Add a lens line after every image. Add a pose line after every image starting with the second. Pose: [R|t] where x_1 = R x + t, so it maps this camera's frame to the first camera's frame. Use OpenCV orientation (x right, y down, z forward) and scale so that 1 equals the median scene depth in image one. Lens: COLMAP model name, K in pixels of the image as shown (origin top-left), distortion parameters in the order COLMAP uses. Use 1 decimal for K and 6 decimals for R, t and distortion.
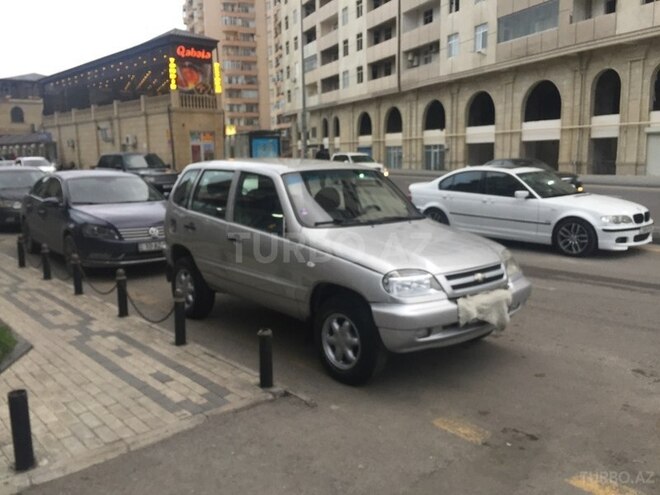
lens RADIAL K [[570.7, 0, 330.0], [0, 570.7, 247.5], [0, 0, 1]] dist [0.078511, -0.098783]
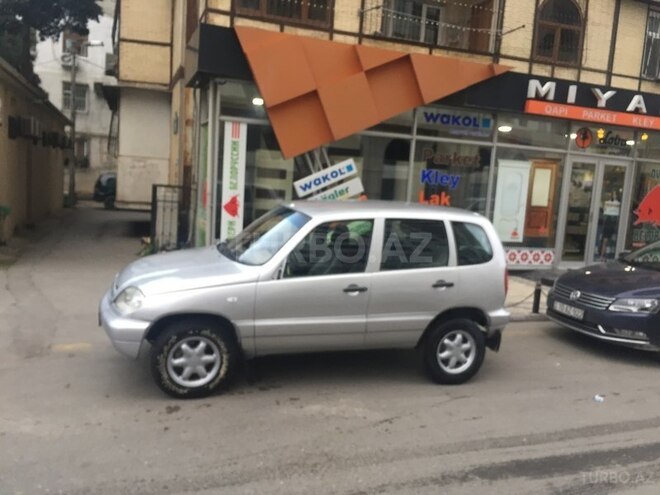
lens RADIAL K [[570.7, 0, 330.0], [0, 570.7, 247.5], [0, 0, 1]] dist [0.078511, -0.098783]
pose [[-0.388051, 0.095451, -0.916682, 1.341072], [-0.202553, 0.961472, 0.185860, -0.384440], [0.899104, 0.257800, -0.353767, 2.053897]]
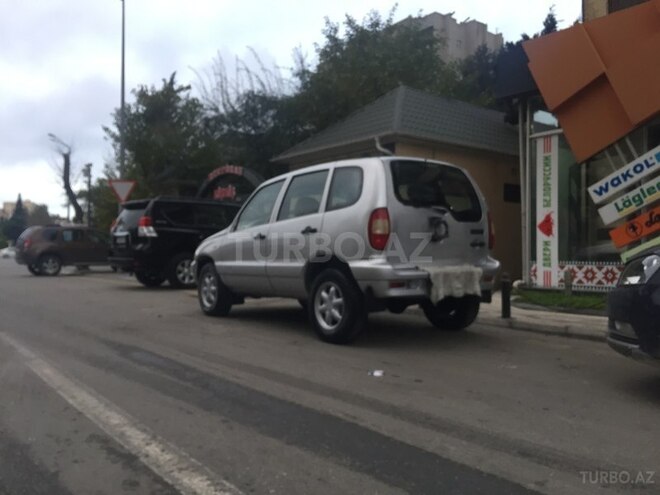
lens RADIAL K [[570.7, 0, 330.0], [0, 570.7, 247.5], [0, 0, 1]] dist [0.078511, -0.098783]
pose [[-0.996768, 0.002405, 0.080300, -0.207402], [0.013541, 0.990281, 0.138423, -0.243505], [-0.079187, 0.139062, -0.987112, 3.202165]]
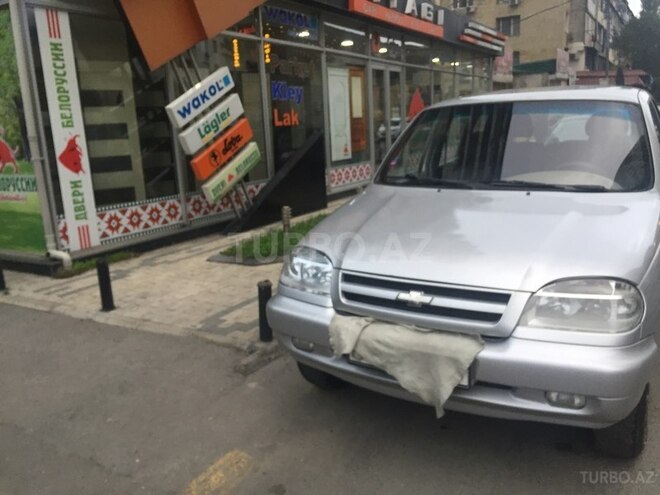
lens RADIAL K [[570.7, 0, 330.0], [0, 570.7, 247.5], [0, 0, 1]] dist [0.078511, -0.098783]
pose [[0.295199, 0.201359, -0.933977, 0.829491], [-0.104622, 0.978474, 0.177885, -0.094435], [0.949690, 0.045203, 0.309911, 0.849486]]
